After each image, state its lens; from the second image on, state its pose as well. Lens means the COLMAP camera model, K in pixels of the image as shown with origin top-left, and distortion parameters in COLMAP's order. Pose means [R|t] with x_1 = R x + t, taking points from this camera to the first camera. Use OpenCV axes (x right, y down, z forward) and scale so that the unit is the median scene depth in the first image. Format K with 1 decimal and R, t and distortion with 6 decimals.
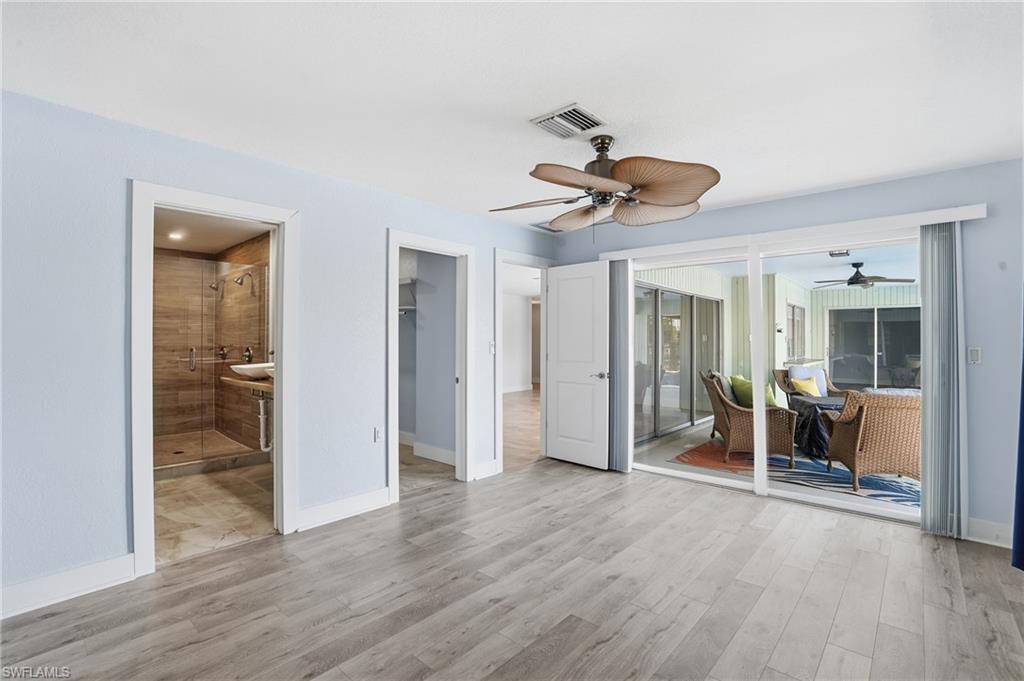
lens RADIAL K [[469.6, 0, 507.8], [0, 469.6, 342.2], [0, 0, 1]] dist [-0.039025, 0.000518]
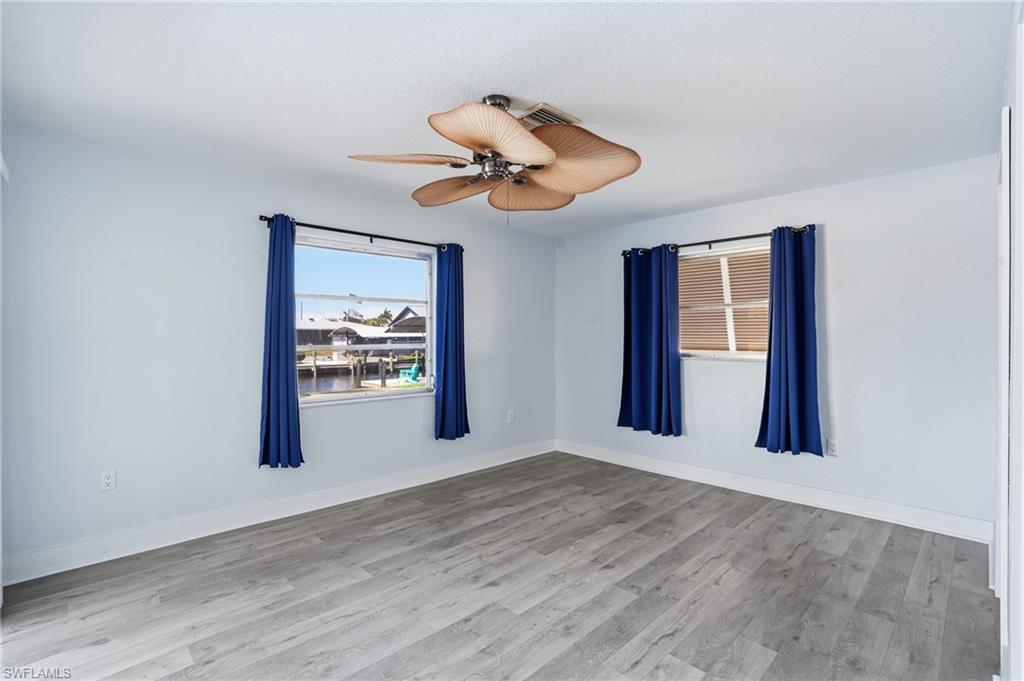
lens RADIAL K [[469.6, 0, 507.8], [0, 469.6, 342.2], [0, 0, 1]] dist [-0.039025, 0.000518]
pose [[-0.997262, -0.003957, 0.073849, 0.115586], [-0.003432, 0.999968, 0.007235, -0.003718], [-0.073875, 0.006962, -0.997243, 1.789893]]
